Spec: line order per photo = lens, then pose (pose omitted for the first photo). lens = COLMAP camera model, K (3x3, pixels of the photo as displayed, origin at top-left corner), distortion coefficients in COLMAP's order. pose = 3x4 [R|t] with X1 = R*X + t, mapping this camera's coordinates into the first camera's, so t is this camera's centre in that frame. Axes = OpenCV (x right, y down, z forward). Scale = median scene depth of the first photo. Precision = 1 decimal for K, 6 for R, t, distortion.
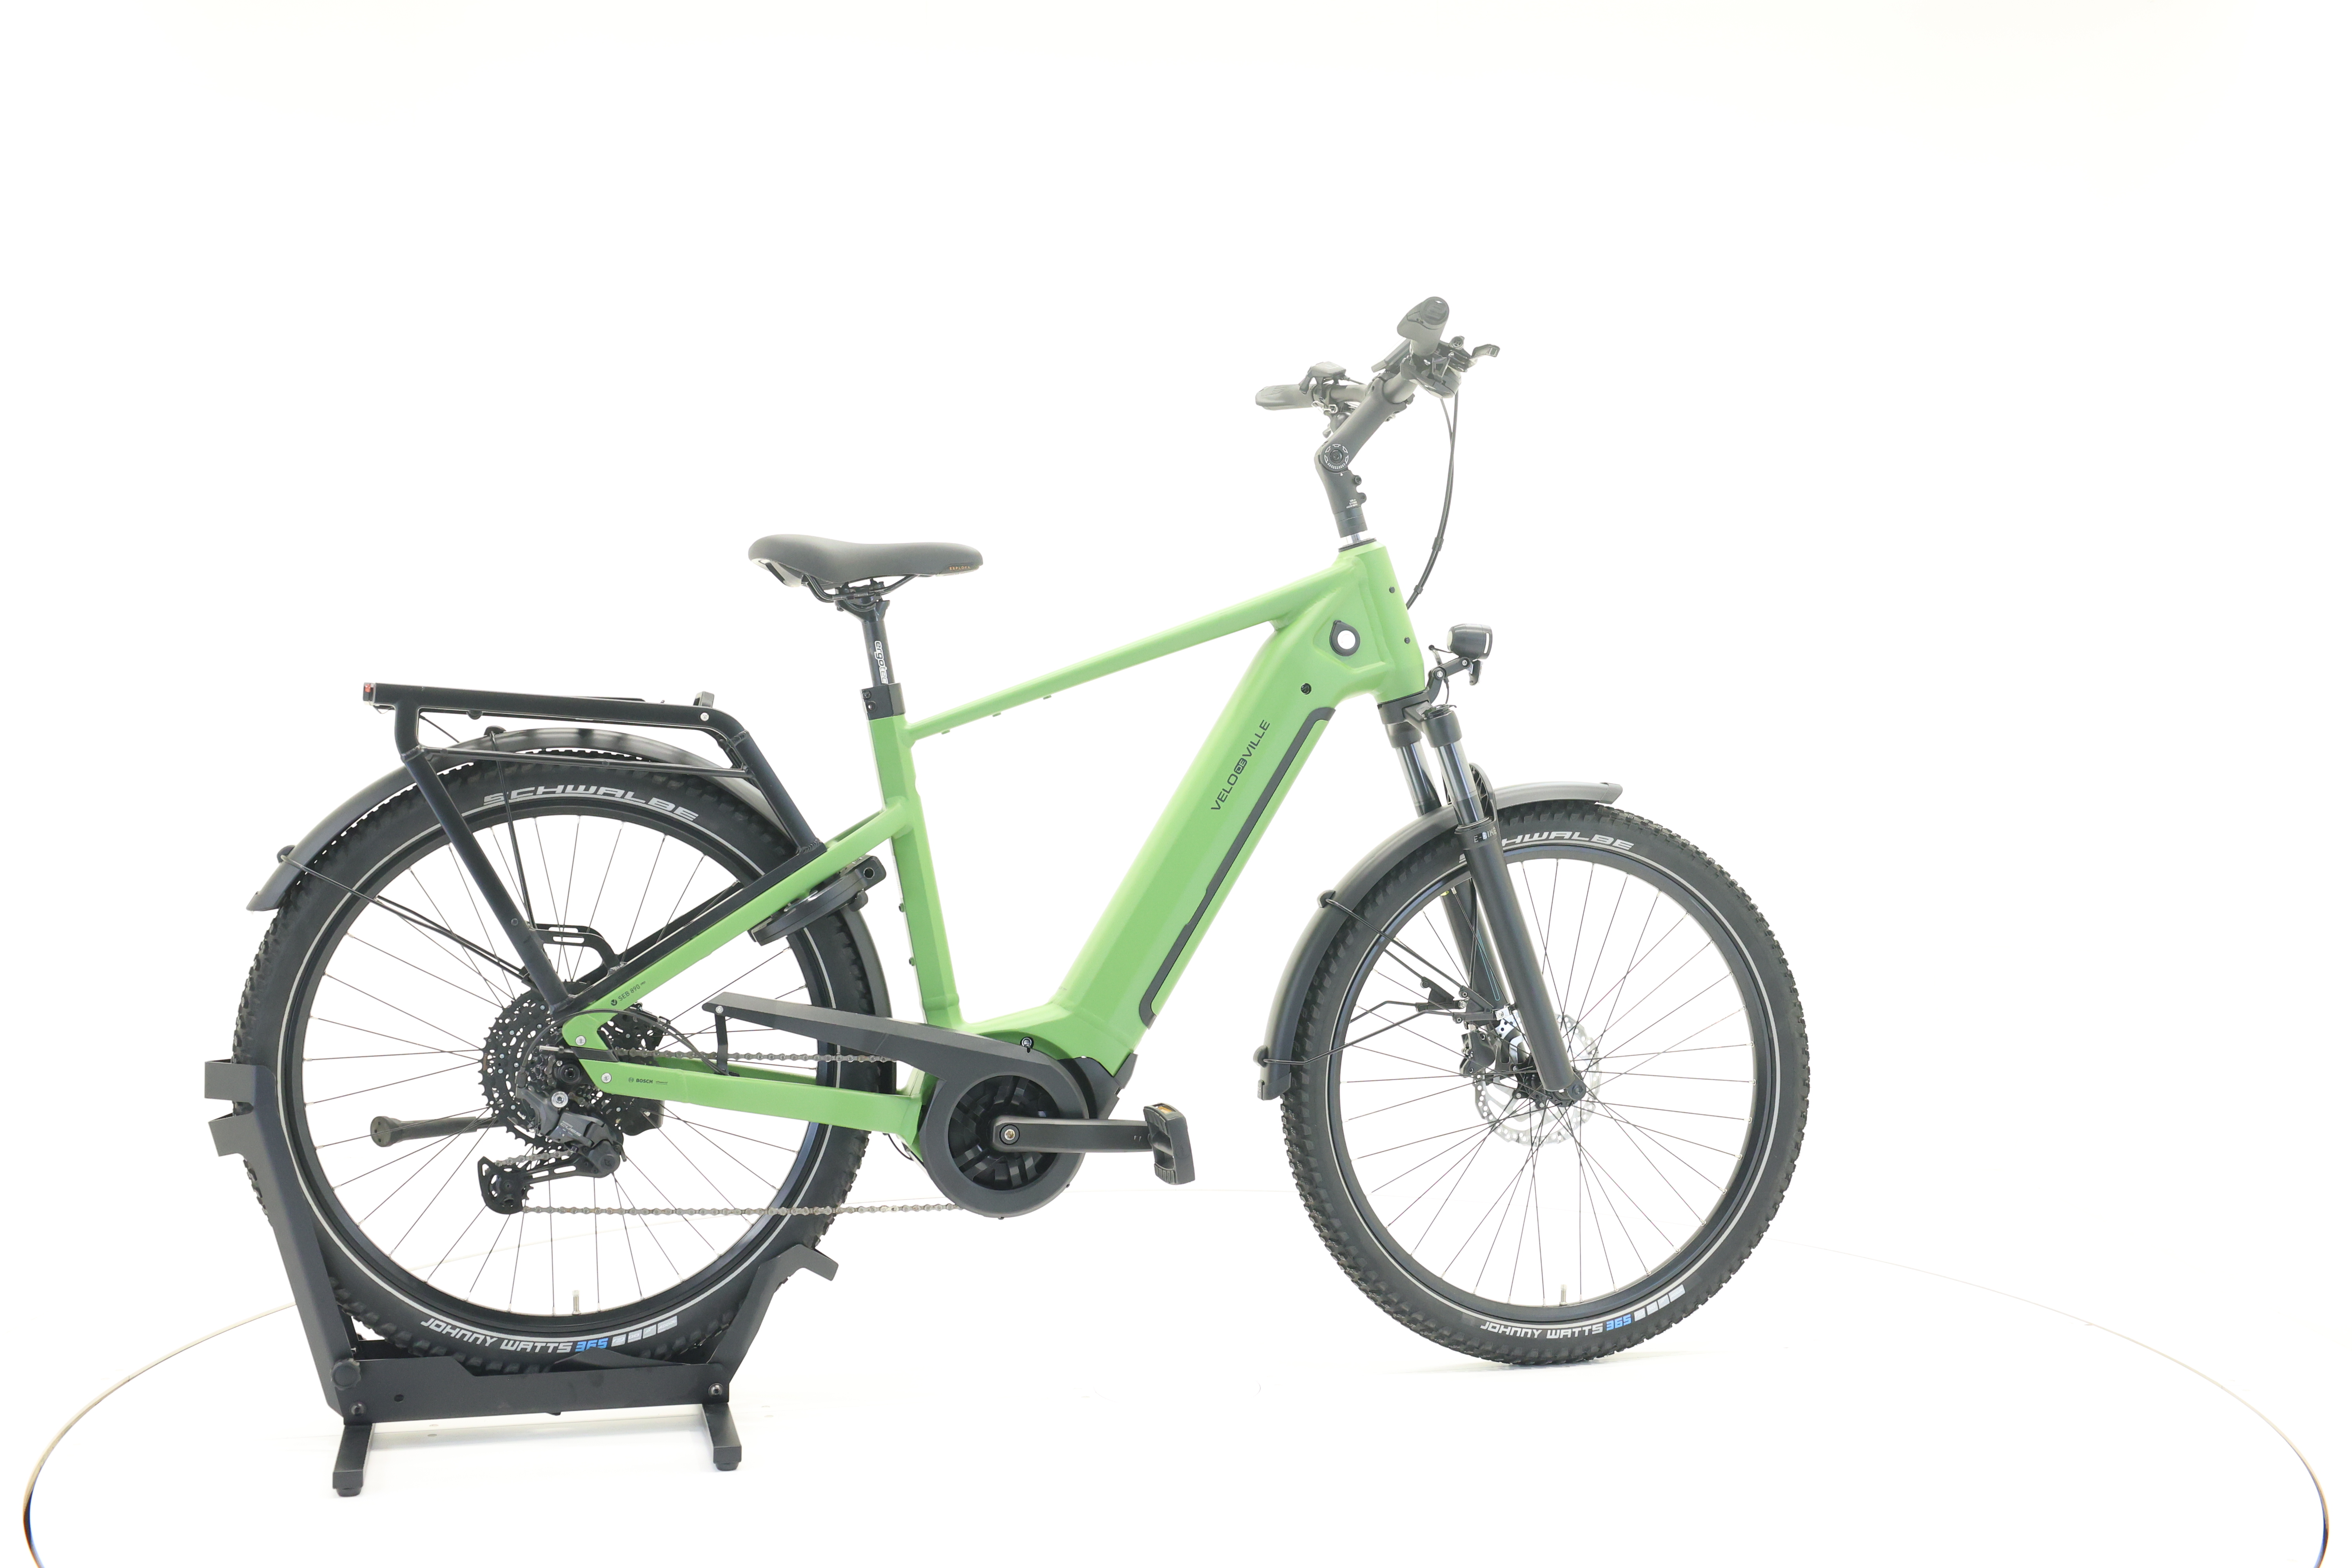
lens RADIAL K [[2483.5, 0, 1182.4], [0, 2483.5, 778.6], [0, 0, 1]] dist [-0.005296, 0.000000]
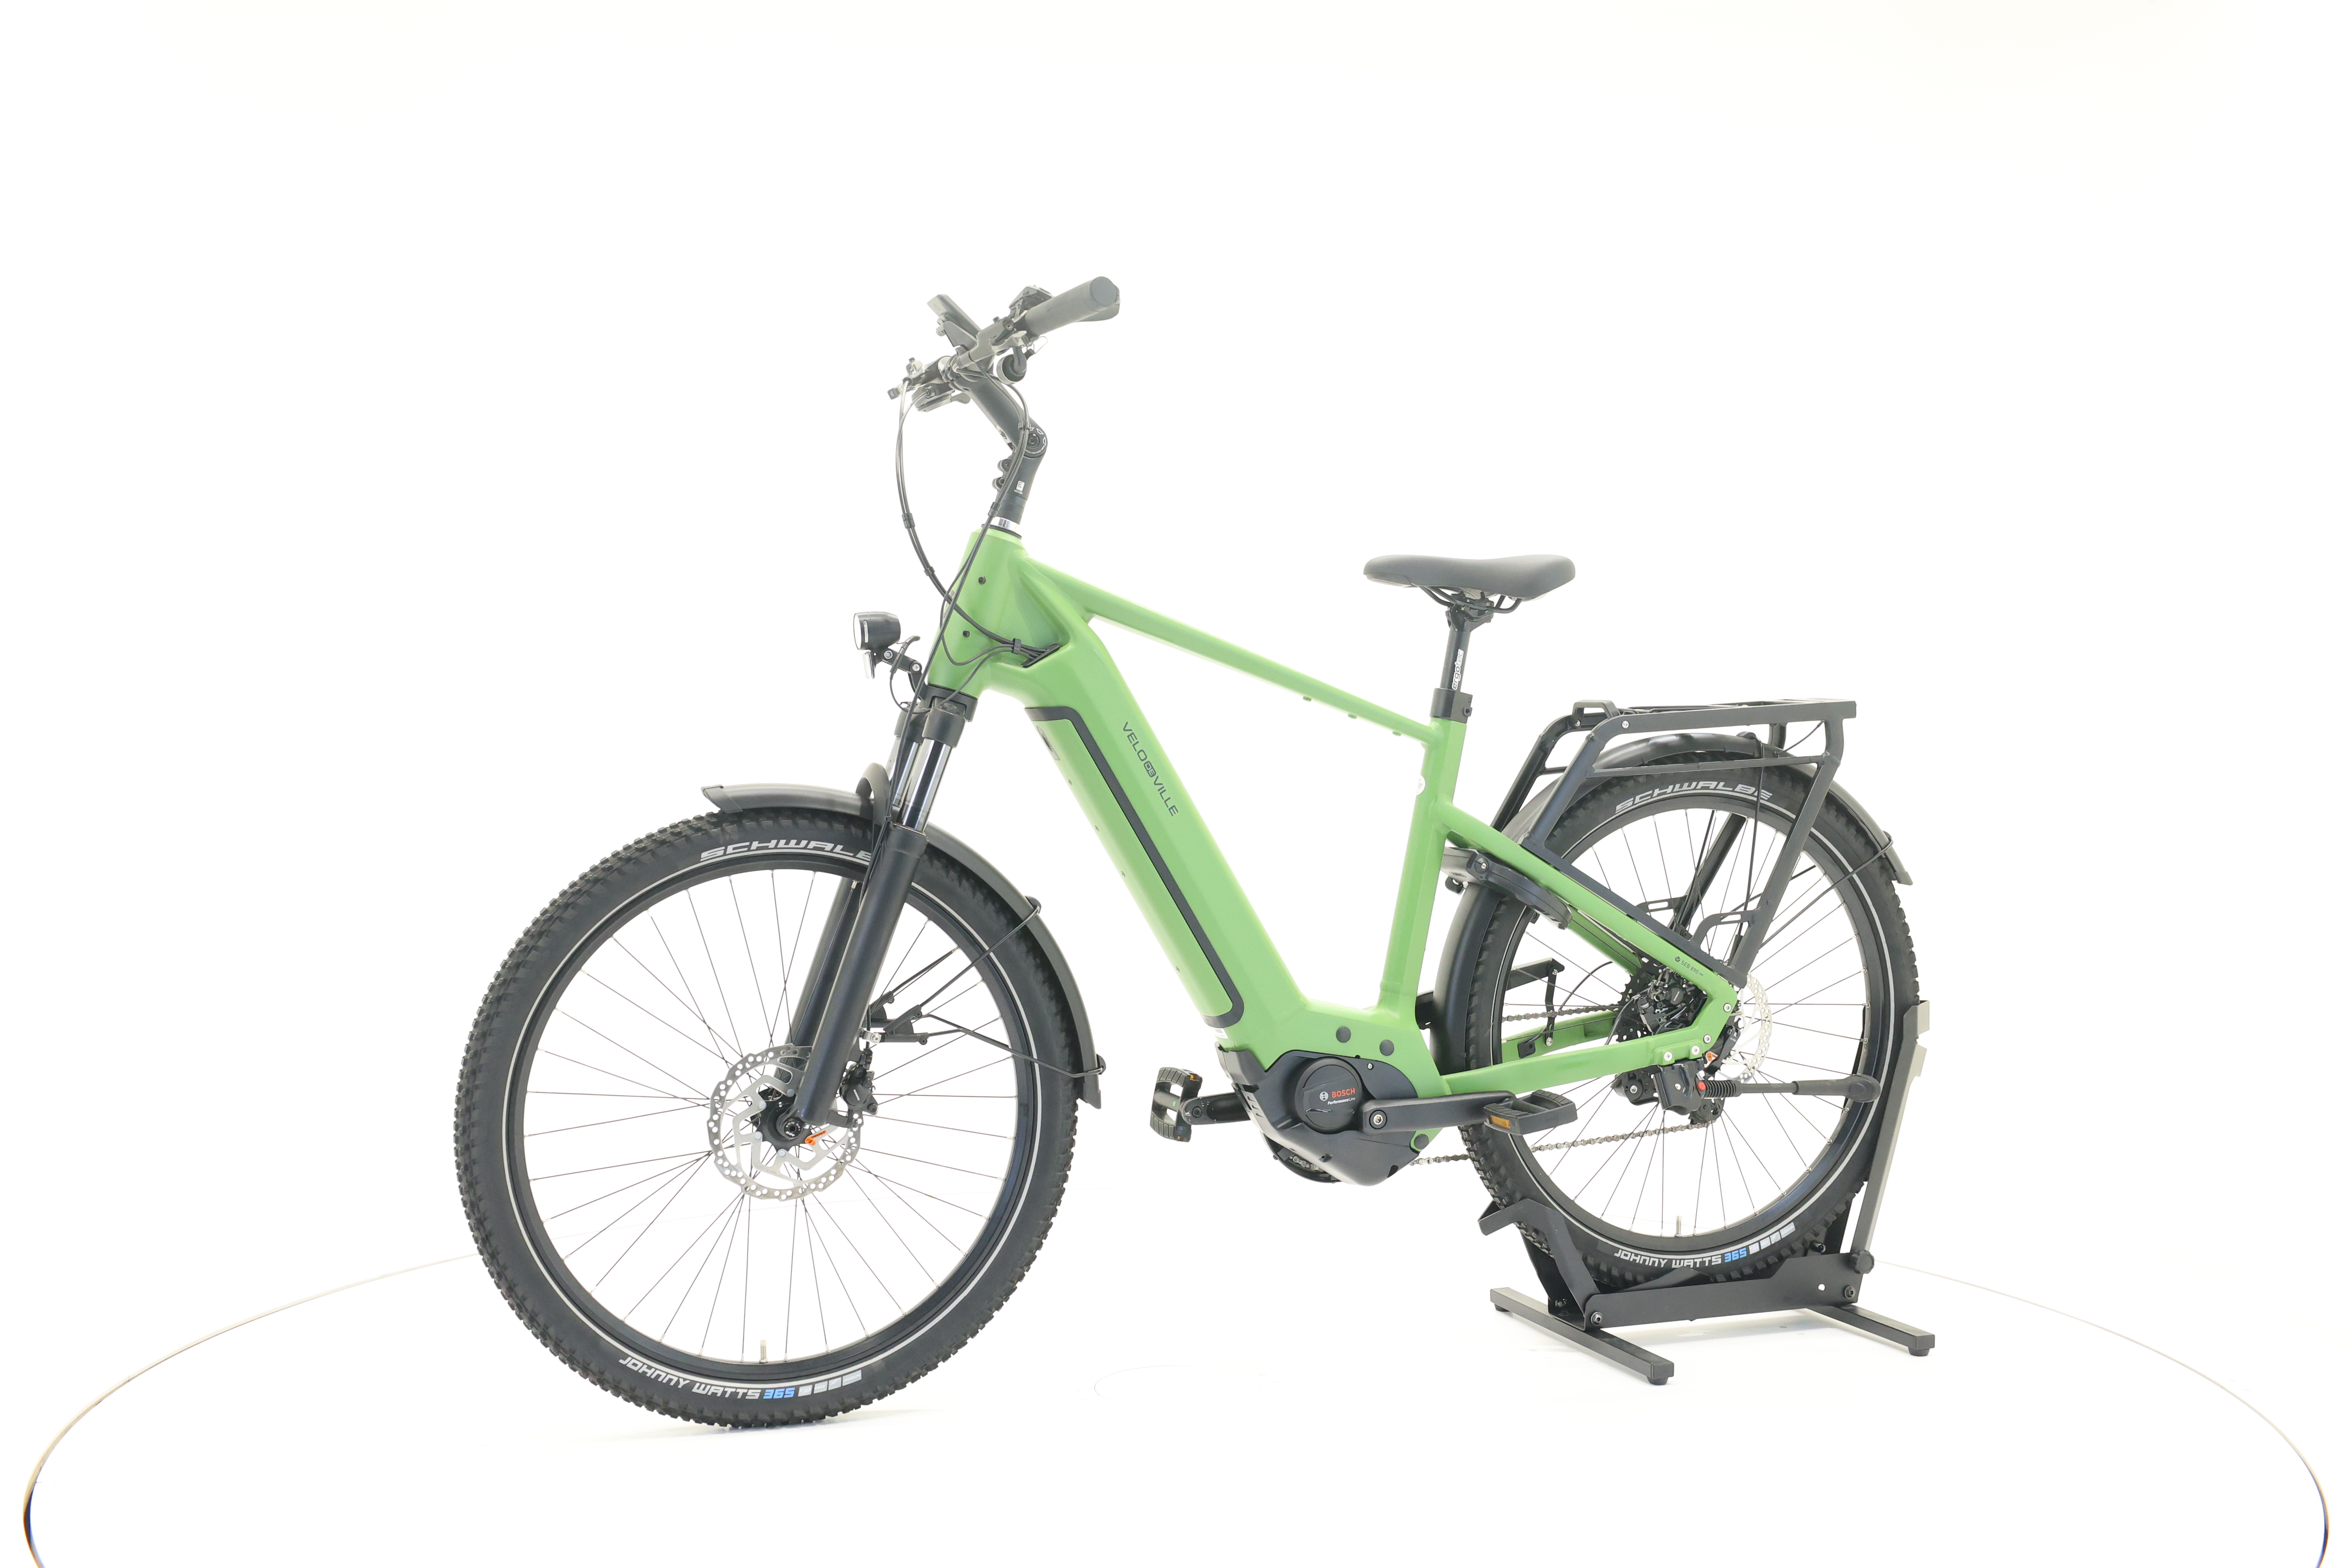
lens RADIAL K [[2483.5, 0, 1180.2], [0, 2483.5, 788.7], [0, 0, 1]] dist [-0.005296, 0.000000]
pose [[-0.995520, -0.007178, -0.094281, 0.096013], [-0.011073, 0.999104, 0.040849, -0.037755], [0.093903, 0.041710, -0.994707, 2.054264]]
